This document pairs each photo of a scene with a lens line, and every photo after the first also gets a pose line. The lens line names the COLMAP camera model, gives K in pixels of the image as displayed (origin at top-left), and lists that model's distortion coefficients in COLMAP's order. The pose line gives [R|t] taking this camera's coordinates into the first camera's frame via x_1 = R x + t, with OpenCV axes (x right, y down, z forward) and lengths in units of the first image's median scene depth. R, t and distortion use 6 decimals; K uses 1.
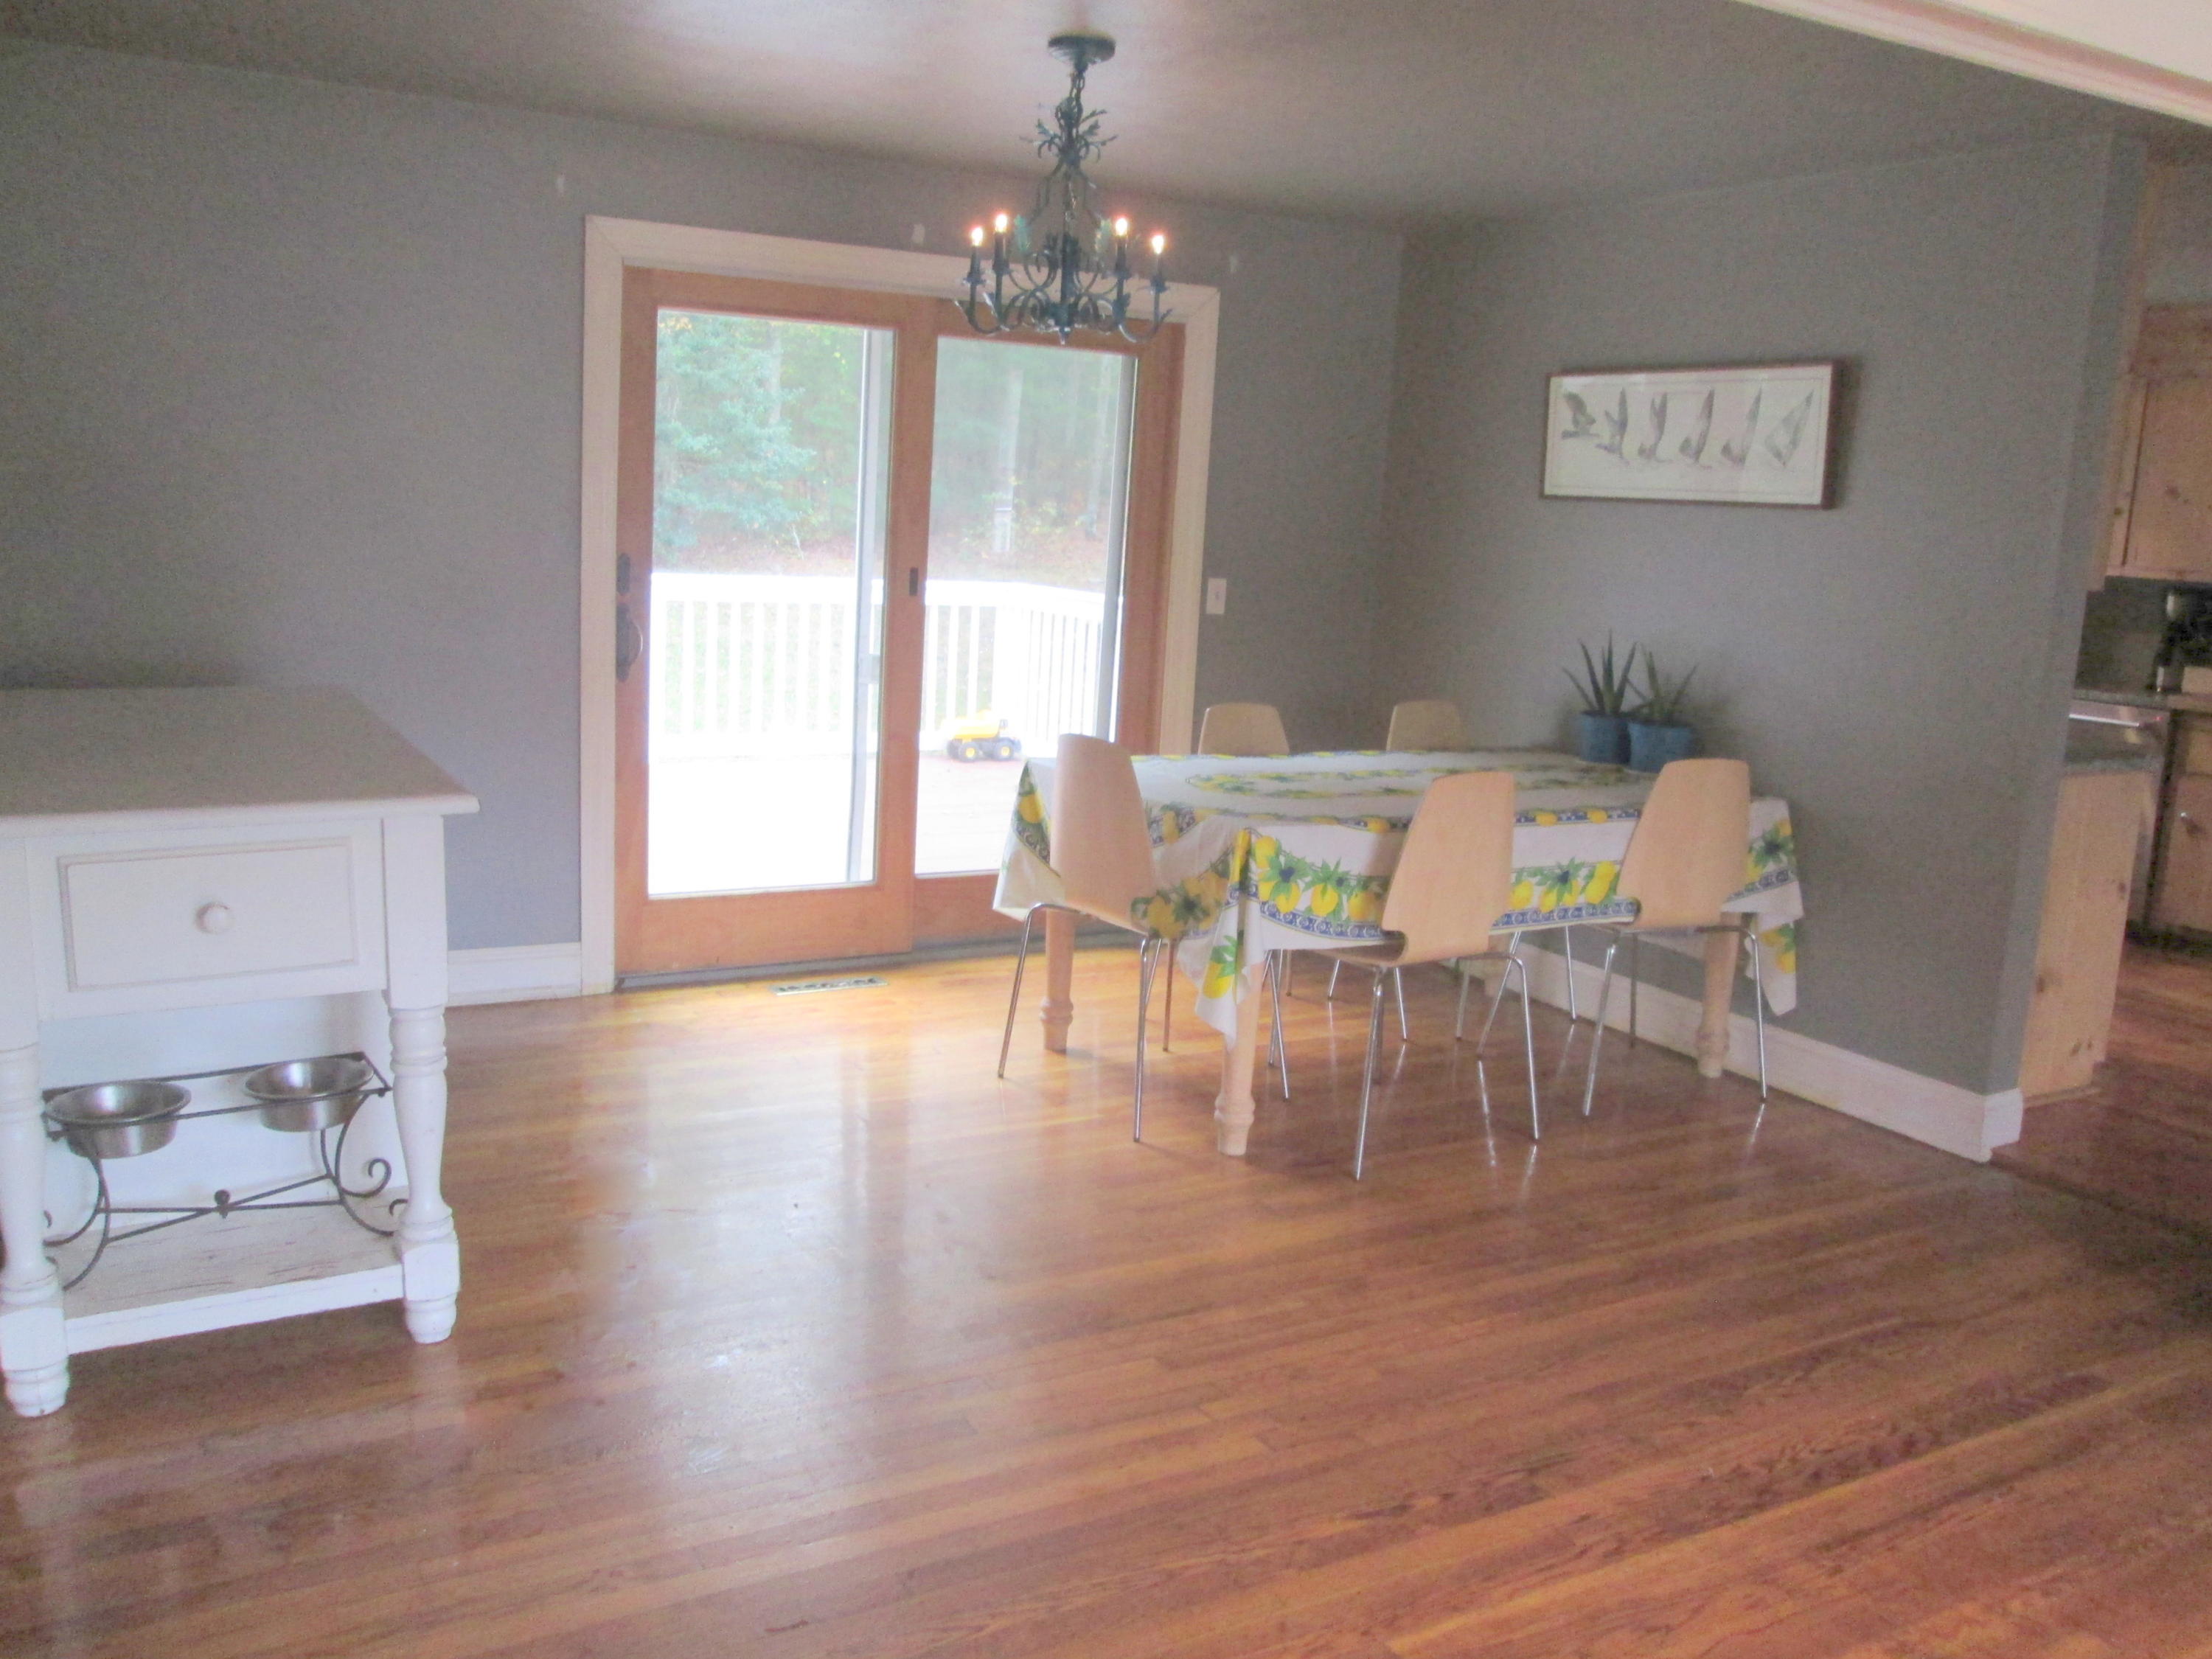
lens RADIAL K [[1894.1, 0, 1106.0], [0, 1894.1, 829.5], [0, 0, 1]] dist [-0.003504, -0.001131]
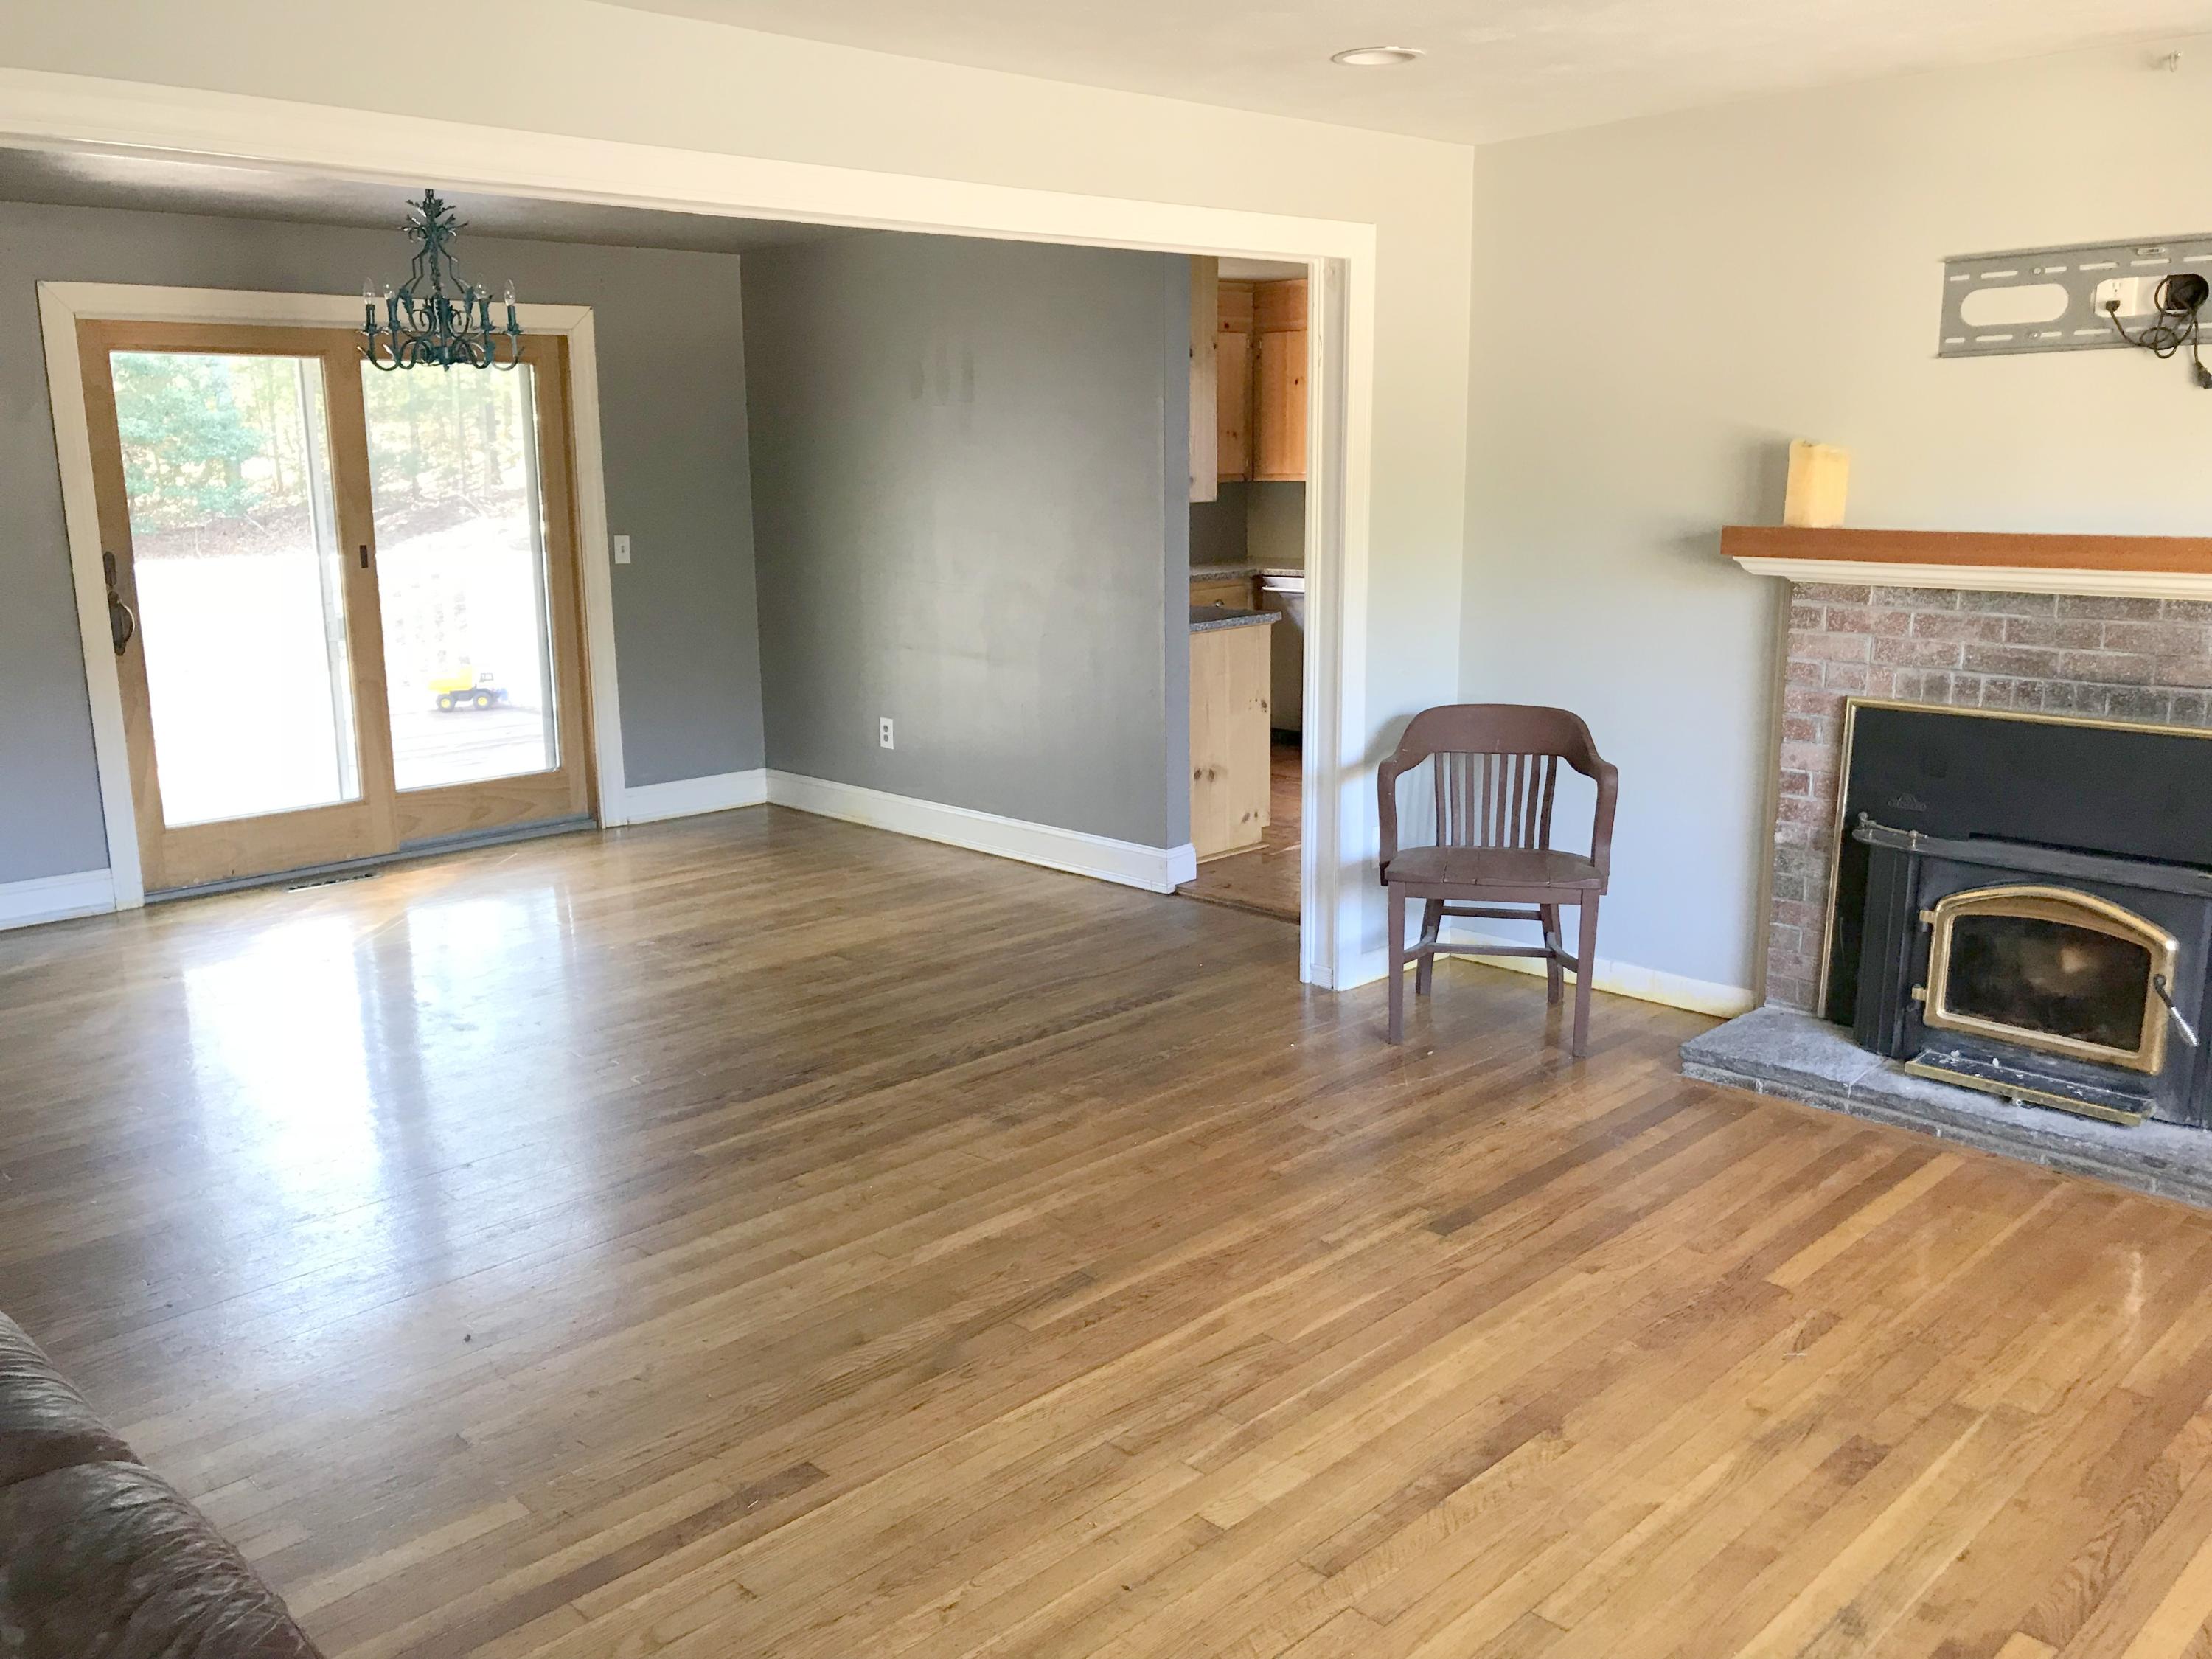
lens RADIAL K [[1858.8, 0, 1106.0], [0, 1858.8, 829.5], [0, 0, 1]] dist [0.045023, 0.000983]
pose [[0.965107, -0.111683, 0.236844, 0.066290], [0.102400, 0.993426, 0.051178, 0.040577], [-0.241003, -0.025139, 0.970199, -0.372409]]
